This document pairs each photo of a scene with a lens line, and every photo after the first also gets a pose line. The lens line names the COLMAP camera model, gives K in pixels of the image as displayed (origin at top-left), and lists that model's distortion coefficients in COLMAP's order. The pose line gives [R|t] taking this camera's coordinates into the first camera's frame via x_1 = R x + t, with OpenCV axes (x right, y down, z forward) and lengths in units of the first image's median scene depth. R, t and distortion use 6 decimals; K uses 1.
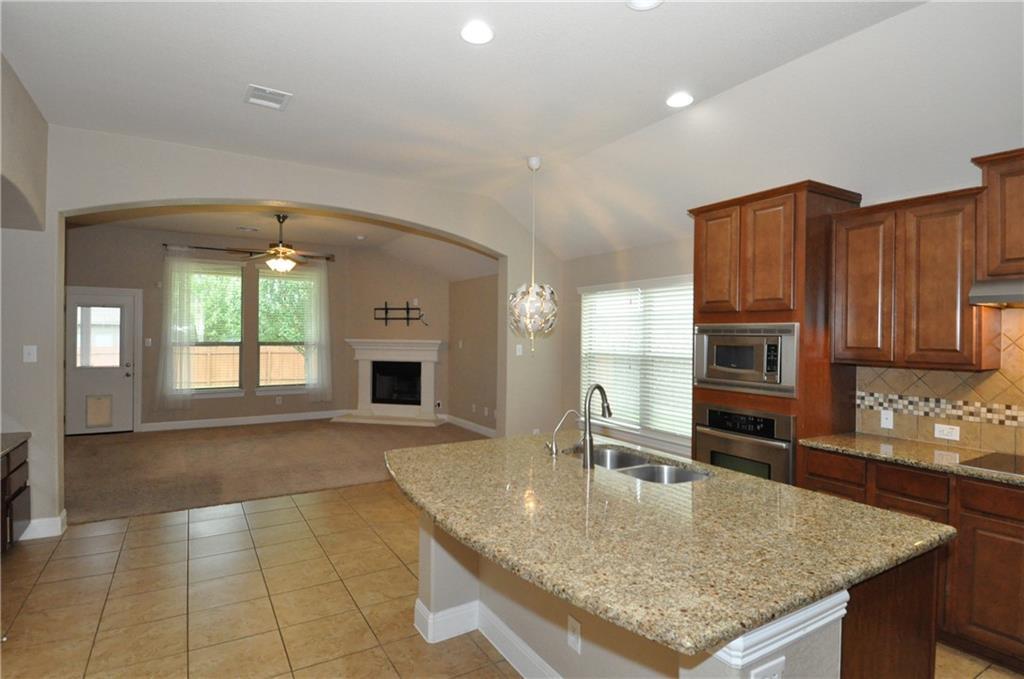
lens RADIAL K [[539.8, 0, 512.0], [0, 539.8, 339.5], [0, 0, 1]] dist [0.021171, -0.000454]
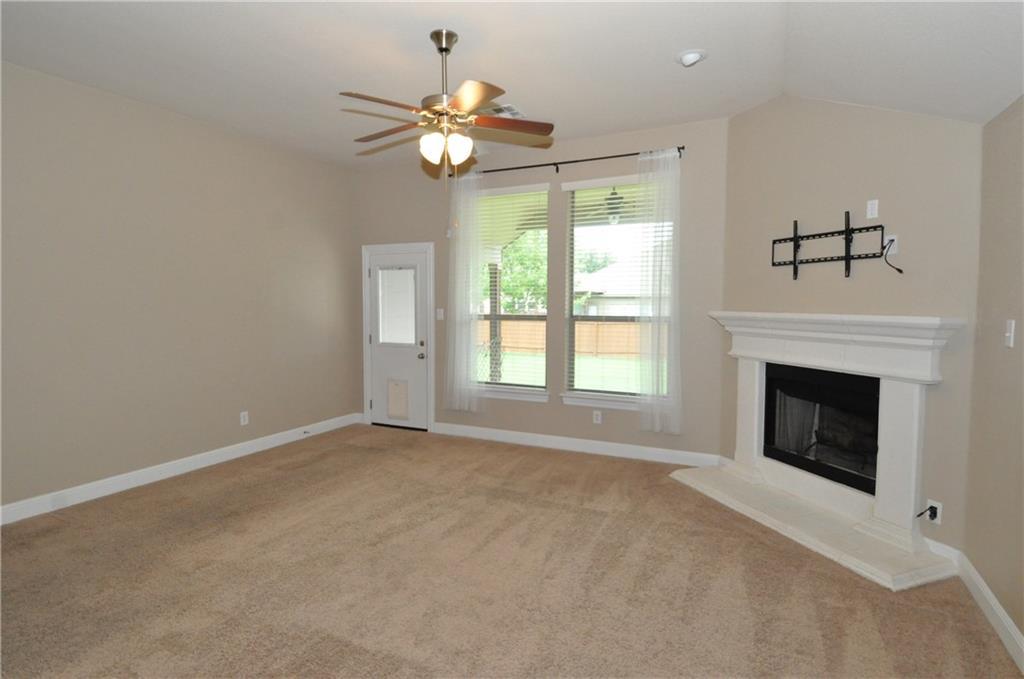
lens RADIAL K [[539.8, 0, 512.0], [0, 539.8, 339.5], [0, 0, 1]] dist [0.021171, -0.000454]
pose [[0.540189, 0.049419, -0.840091, 0.000967], [-0.007968, 0.998530, 0.053616, -0.000463], [0.841506, -0.022269, 0.539789, 0.618862]]
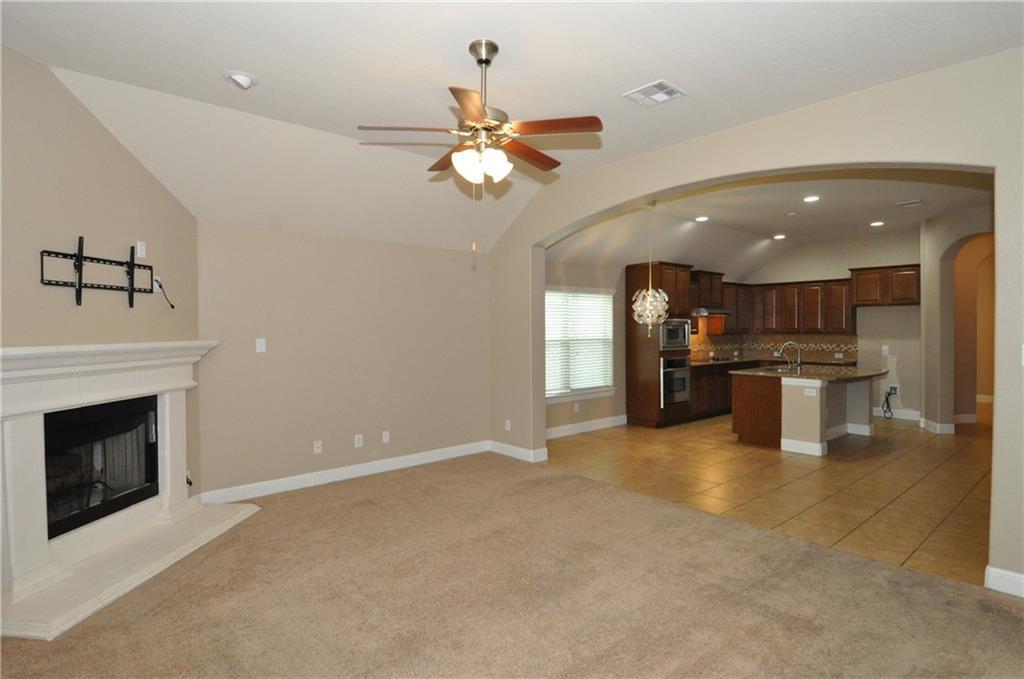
lens RADIAL K [[539.8, 0, 512.0], [0, 539.8, 339.5], [0, 0, 1]] dist [0.021171, -0.000454]
pose [[-0.162028, -0.034192, 0.986194, -0.652773], [0.010356, 0.999286, 0.036347, -0.014071], [-0.986732, 0.016103, -0.161559, 0.814635]]
